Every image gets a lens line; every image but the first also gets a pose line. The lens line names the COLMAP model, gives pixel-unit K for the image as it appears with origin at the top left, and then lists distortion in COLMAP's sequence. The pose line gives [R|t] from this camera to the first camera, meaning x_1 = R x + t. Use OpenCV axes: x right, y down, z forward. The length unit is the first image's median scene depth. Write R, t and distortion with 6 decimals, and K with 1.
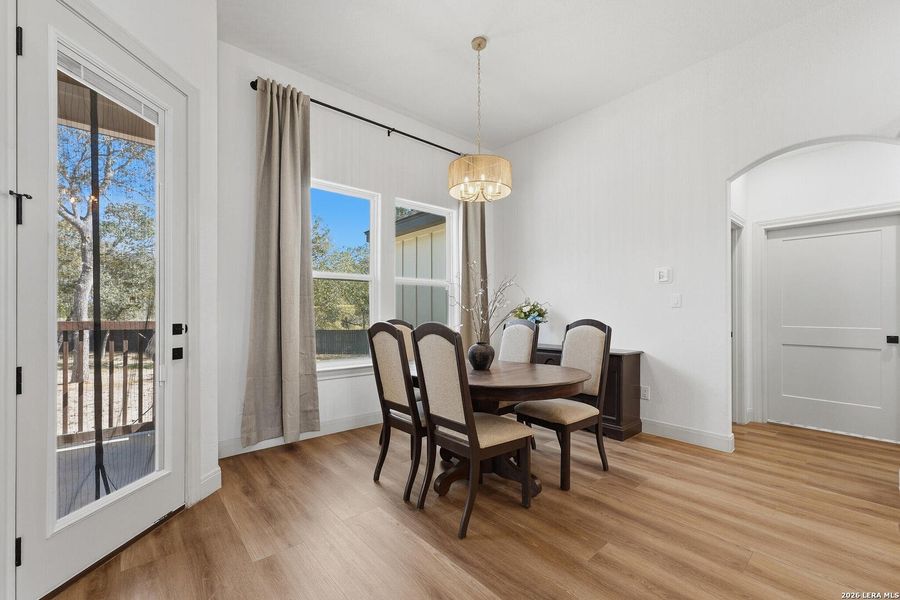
lens RADIAL K [[370.7, 0, 450.0], [0, 370.7, 300.0], [0, 0, 1]] dist [-0.000100, 0.000164]
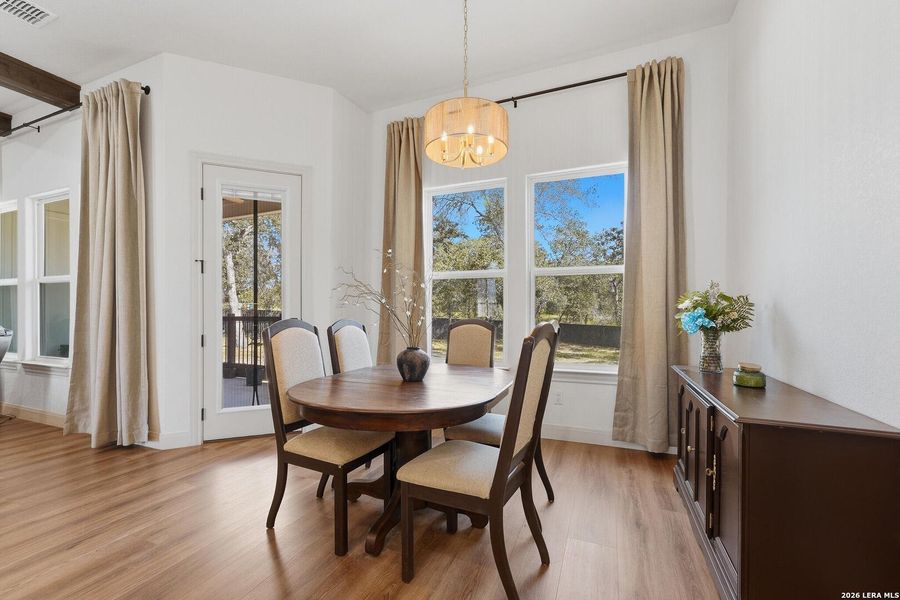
lens RADIAL K [[378.7, 0, 447.0], [0, 378.7, 312.3], [0, 0, 1]] dist [-0.000587, 0.000000]
pose [[0.435880, 0.005956, -0.899985, 0.984612], [0.026230, 0.999469, 0.019318, 0.022734], [0.899622, -0.032027, 0.435493, 0.808652]]
